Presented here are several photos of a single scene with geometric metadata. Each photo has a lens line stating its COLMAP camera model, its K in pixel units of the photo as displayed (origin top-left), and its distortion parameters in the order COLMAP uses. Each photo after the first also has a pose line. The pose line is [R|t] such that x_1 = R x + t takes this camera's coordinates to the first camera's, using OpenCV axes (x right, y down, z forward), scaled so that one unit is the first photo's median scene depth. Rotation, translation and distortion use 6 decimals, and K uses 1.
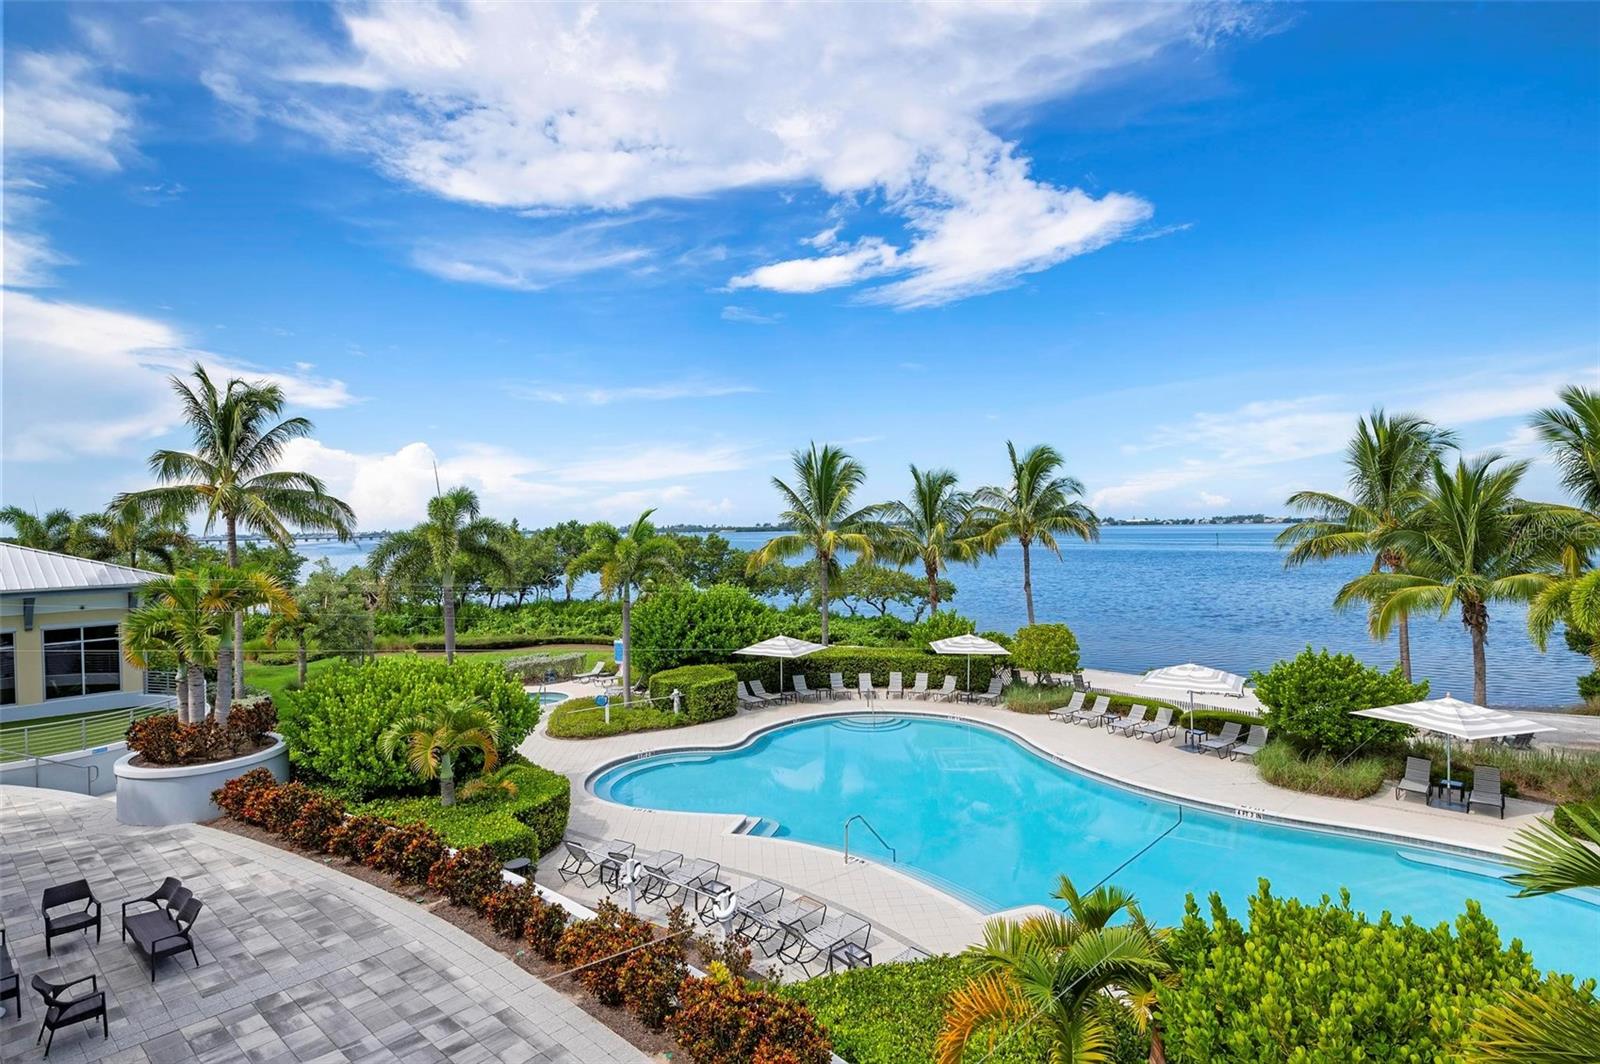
lens RADIAL K [[801.2, 0, 800.0], [0, 801.2, 532.0], [0, 0, 1]] dist [0.010249, -0.000398]
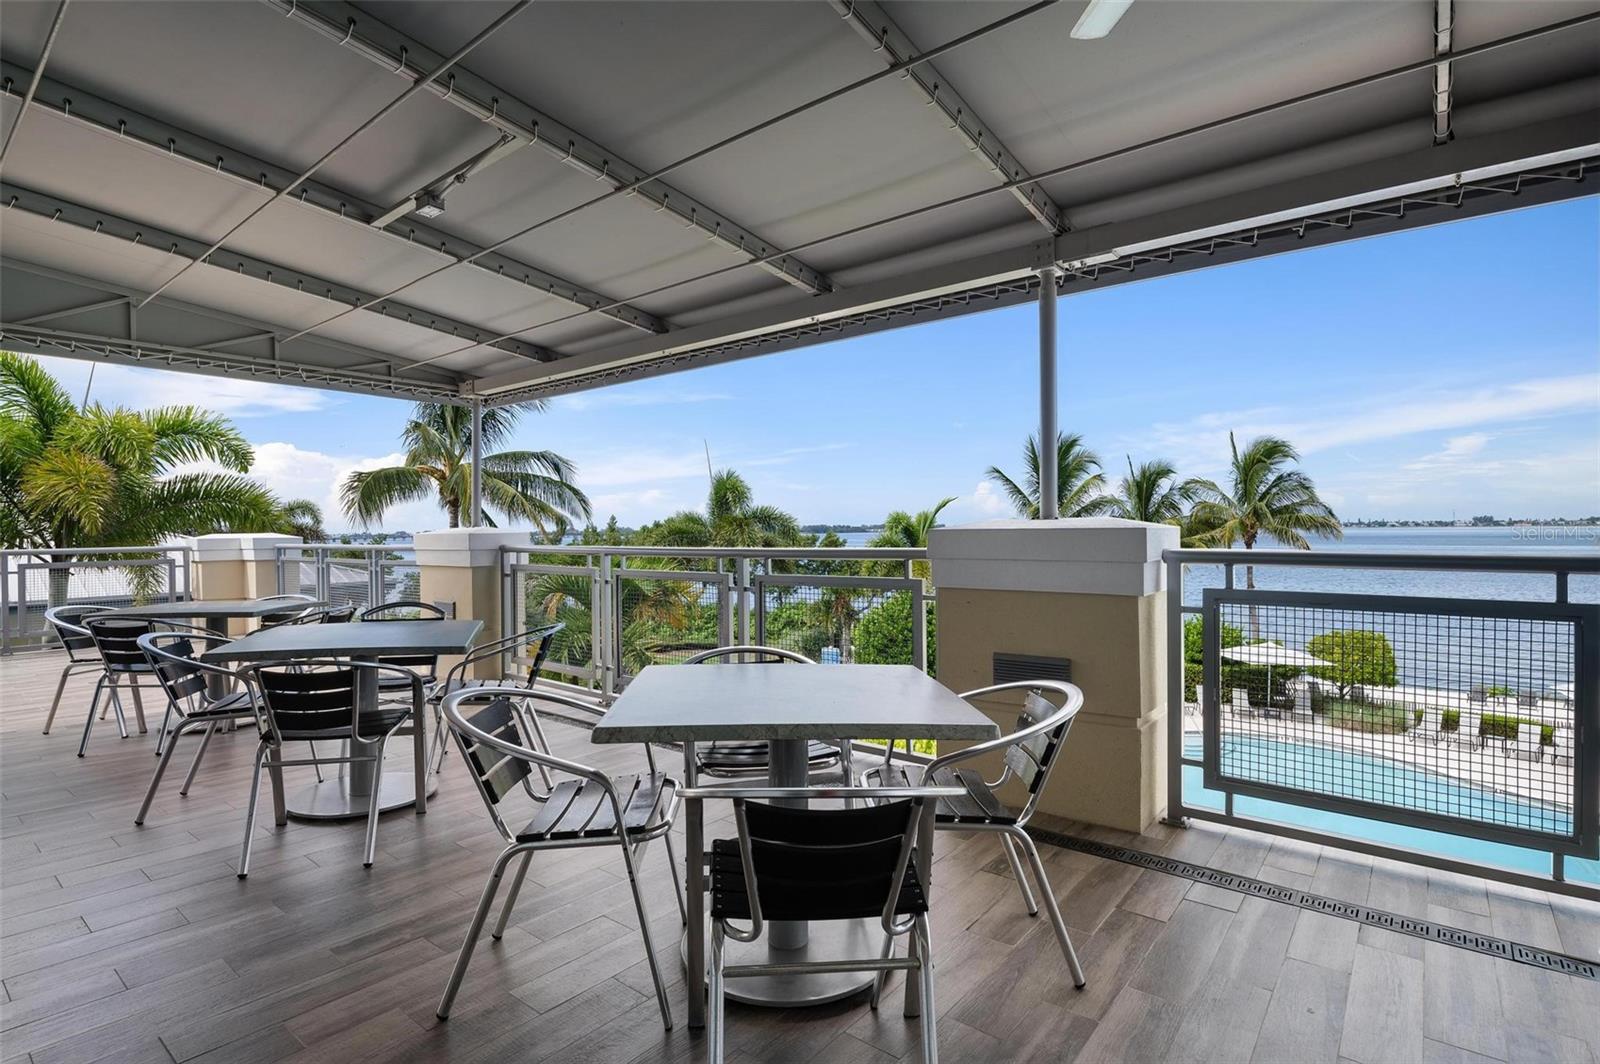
lens RADIAL K [[776.7, 0, 800.0], [0, 776.7, 532.0], [0, 0, 1]] dist [-0.000197, -0.006987]
pose [[0.999364, 0.004298, 0.035401, -0.331549], [-0.004167, 0.999984, -0.003768, 0.010121], [-0.035417, 0.003619, 0.999366, 0.156287]]
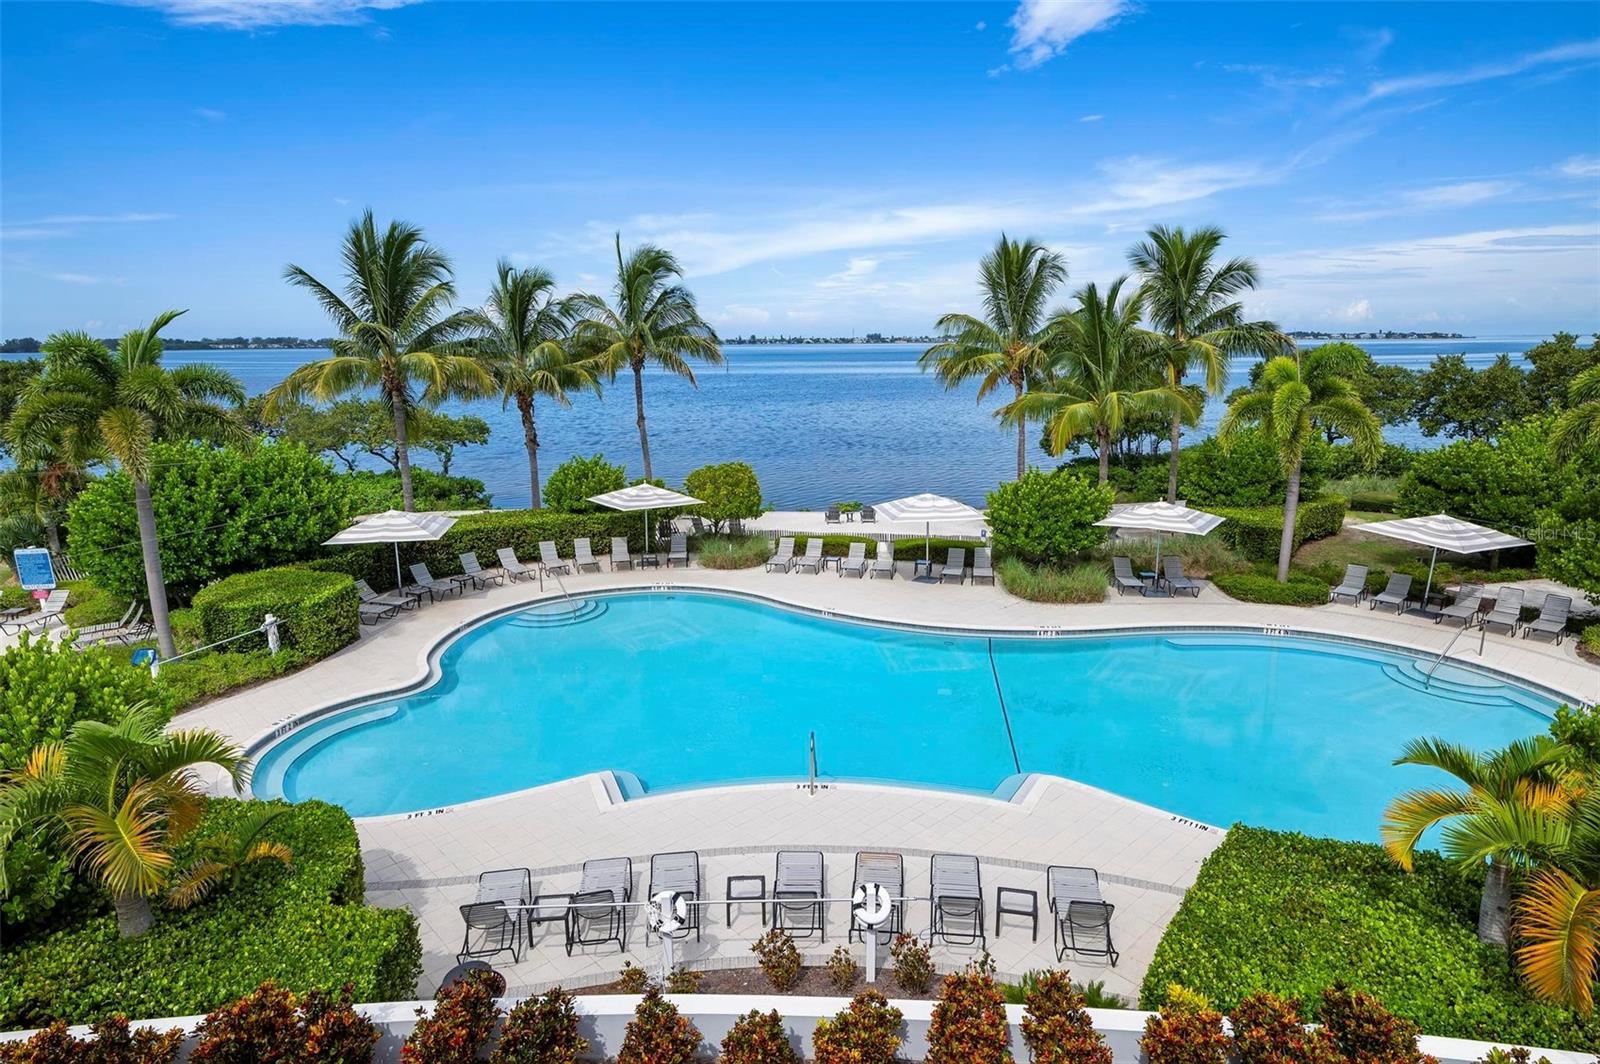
lens RADIAL K [[912.6, 0, 800.0], [0, 912.6, 532.0], [0, 0, 1]] dist [0.017444, -0.007221]
pose [[0.778315, -0.120861, 0.616132, -0.231976], [0.000726, 0.981471, 0.191608, 0.000036], [-0.627874, -0.148684, 0.763981, 0.192525]]
